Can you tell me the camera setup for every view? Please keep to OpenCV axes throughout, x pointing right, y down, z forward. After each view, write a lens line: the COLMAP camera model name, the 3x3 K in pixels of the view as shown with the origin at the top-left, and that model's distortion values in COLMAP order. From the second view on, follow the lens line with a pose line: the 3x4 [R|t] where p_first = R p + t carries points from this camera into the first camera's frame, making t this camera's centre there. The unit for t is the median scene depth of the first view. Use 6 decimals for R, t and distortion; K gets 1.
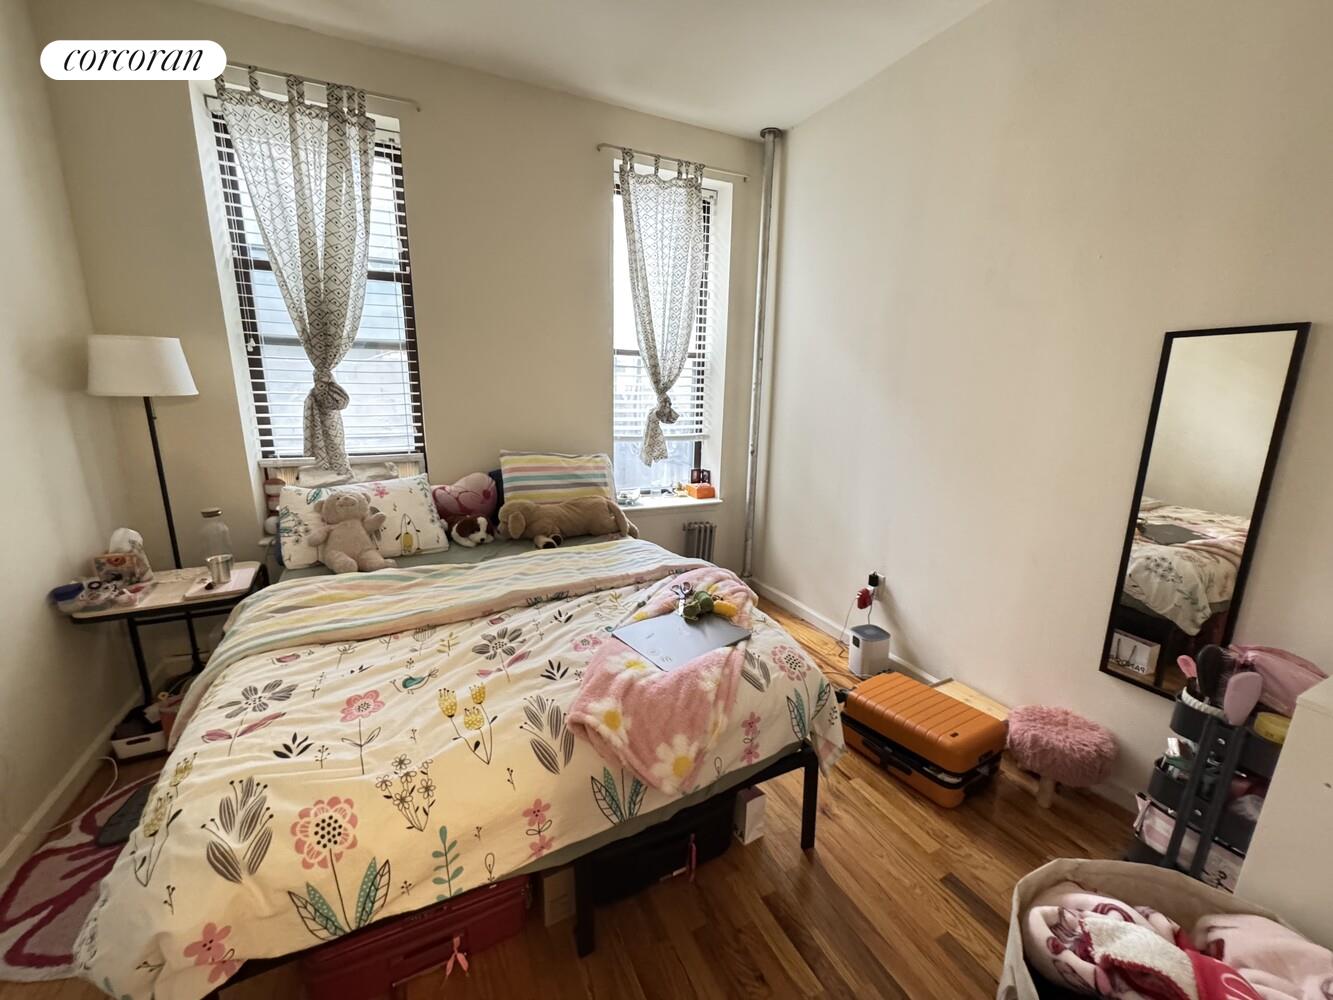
lens RADIAL K [[533.1, 0, 666.5], [0, 533.1, 500.0], [0, 0, 1]] dist [-0.001179, -0.000037]
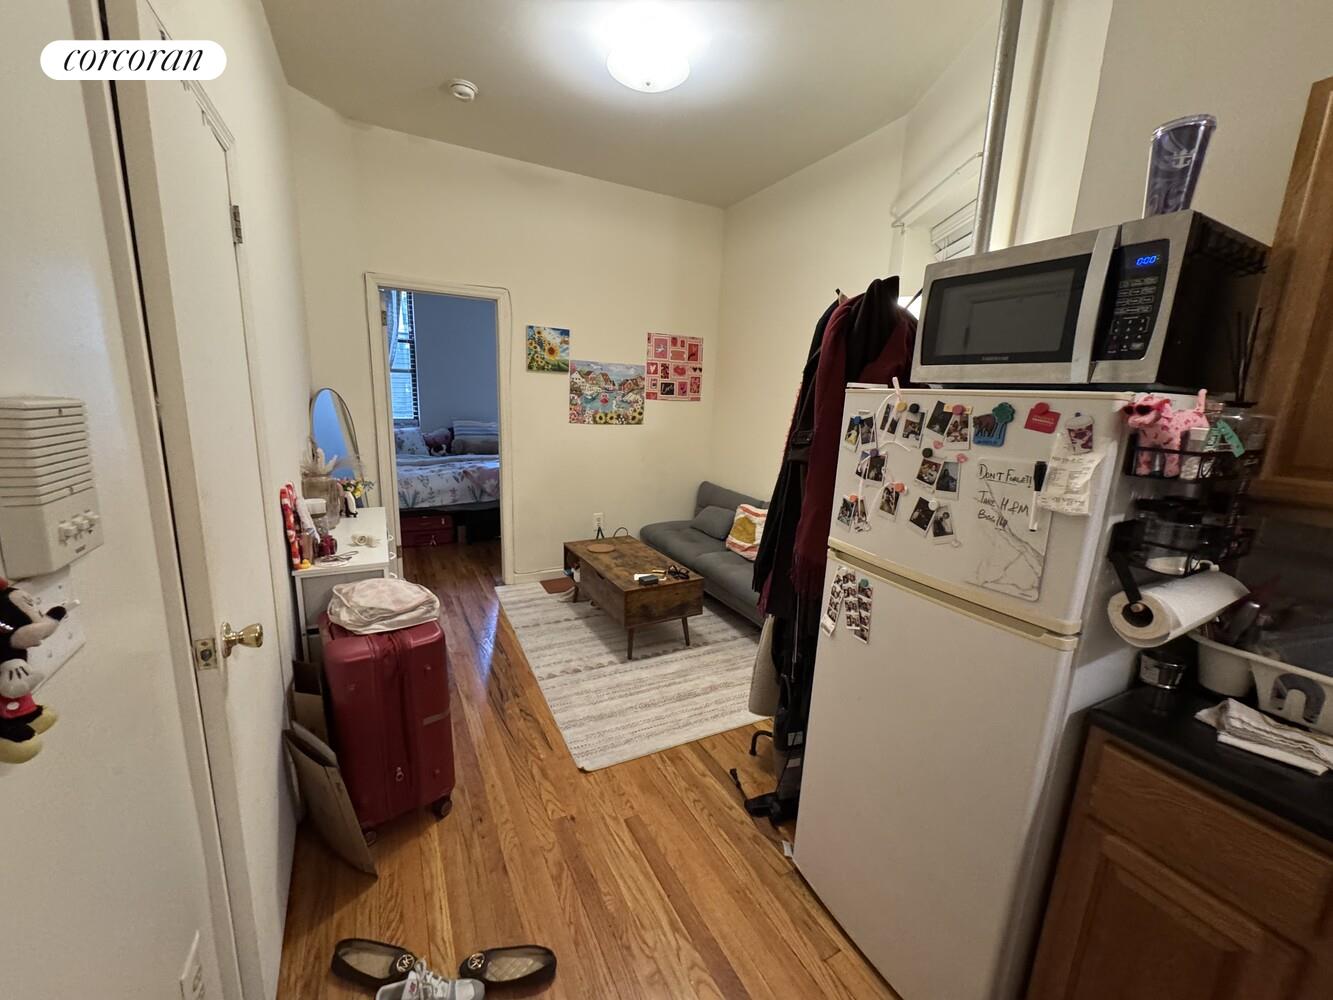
lens RADIAL K [[533.1, 0, 666.5], [0, 533.1, 500.0], [0, 0, 1]] dist [-0.001179, -0.000037]
pose [[0.998846, 0.008614, 0.047249, 0.532621], [-0.007773, 0.999809, -0.017951, 0.313713], [-0.047395, 0.017563, 0.998722, -1.411800]]
